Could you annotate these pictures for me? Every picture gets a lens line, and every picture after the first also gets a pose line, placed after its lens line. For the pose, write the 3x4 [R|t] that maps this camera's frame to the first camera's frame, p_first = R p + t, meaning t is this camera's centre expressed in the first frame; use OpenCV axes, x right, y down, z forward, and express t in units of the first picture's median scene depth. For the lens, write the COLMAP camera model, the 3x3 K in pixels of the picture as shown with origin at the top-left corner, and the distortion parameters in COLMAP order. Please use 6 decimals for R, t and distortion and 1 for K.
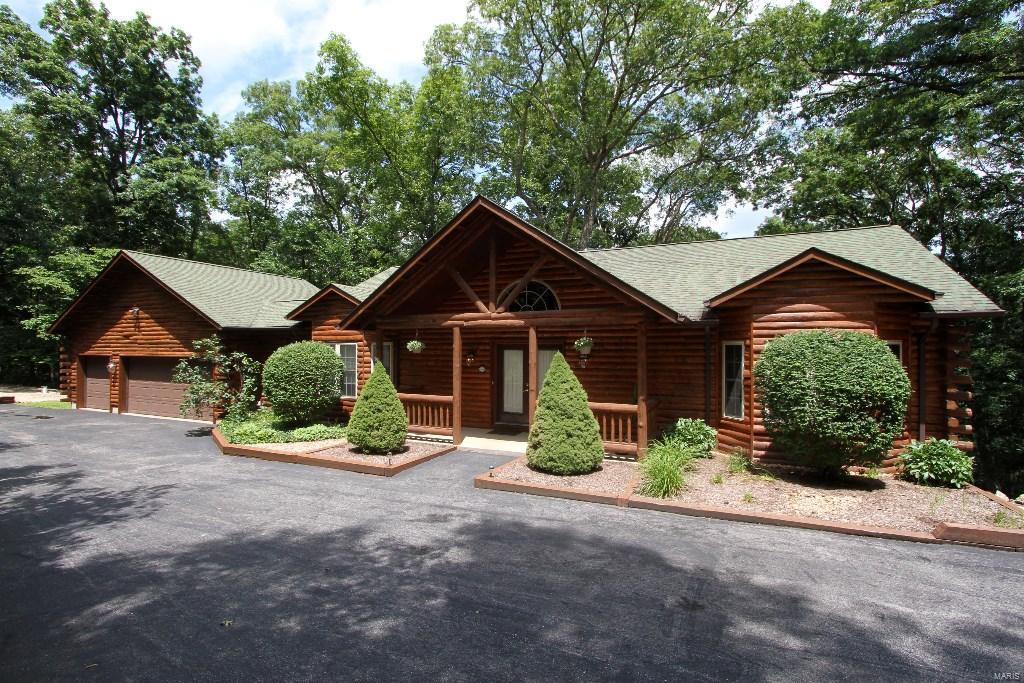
lens RADIAL K [[473.6, 0, 513.9], [0, 473.6, 339.1], [0, 0, 1]] dist [-0.015120, 0.002642]
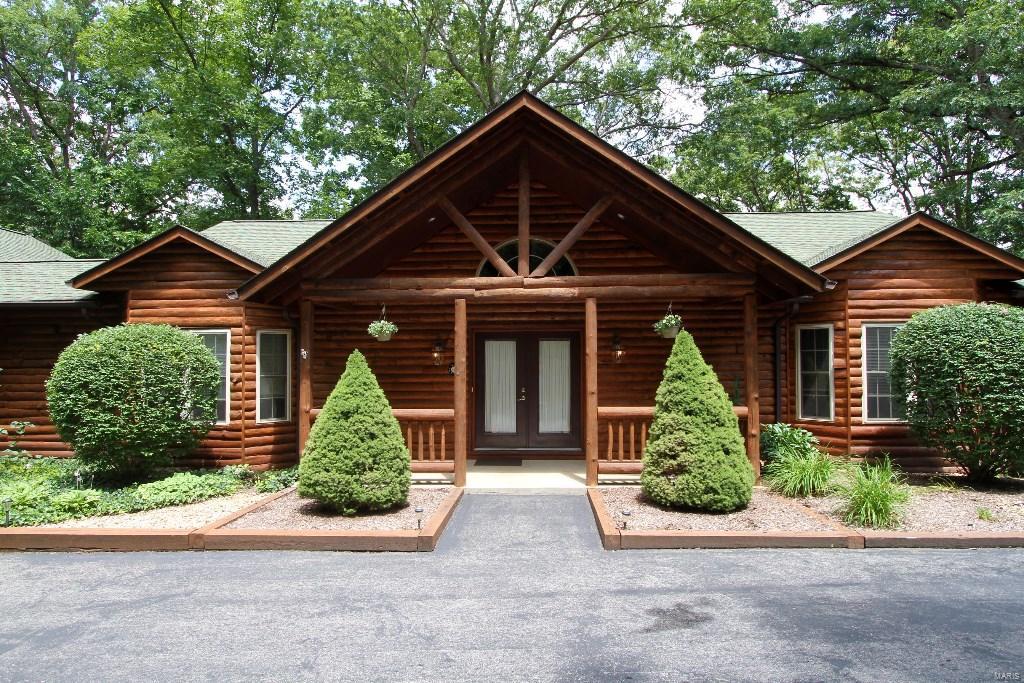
lens RADIAL K [[566.5, 0, 513.5], [0, 566.5, 339.4], [0, 0, 1]] dist [-0.007274, 0.000961]
pose [[0.925432, 0.006625, 0.378855, -0.381996], [0.001795, 0.999759, -0.021867, 0.051025], [-0.378909, 0.020917, 0.925198, 0.307494]]
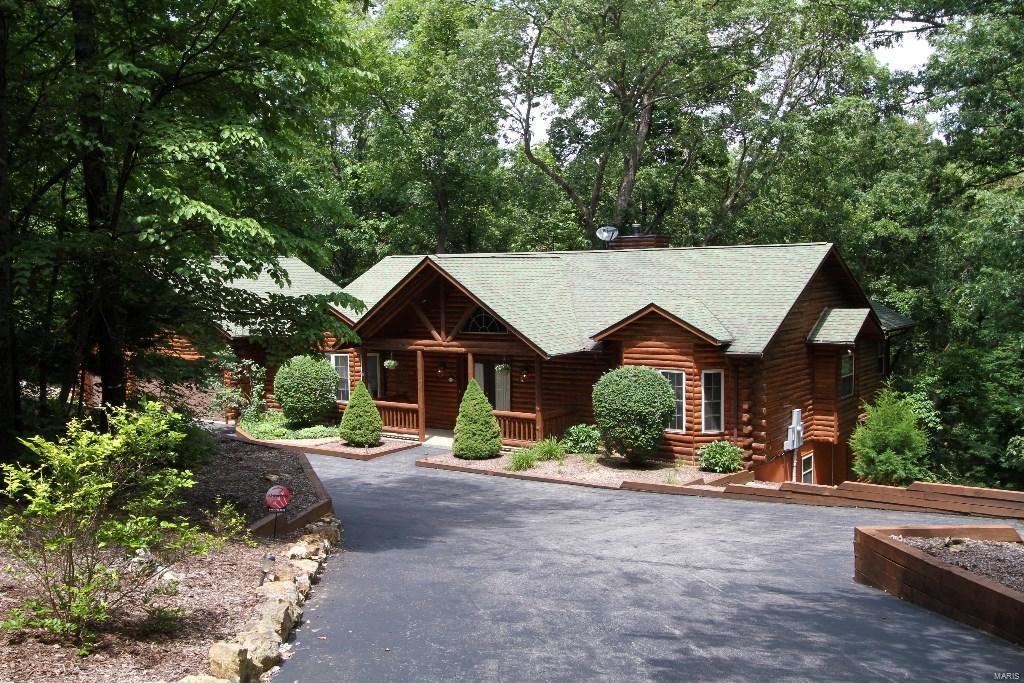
lens RADIAL K [[982.6, 0, 511.5], [0, 982.6, 342.0], [0, 0, 1]] dist [0.012080, 0.000000]
pose [[0.981600, -0.005759, -0.190861, 0.700555], [0.023645, 0.995518, 0.091571, -0.318137], [0.189478, -0.094399, 0.977337, -1.712331]]
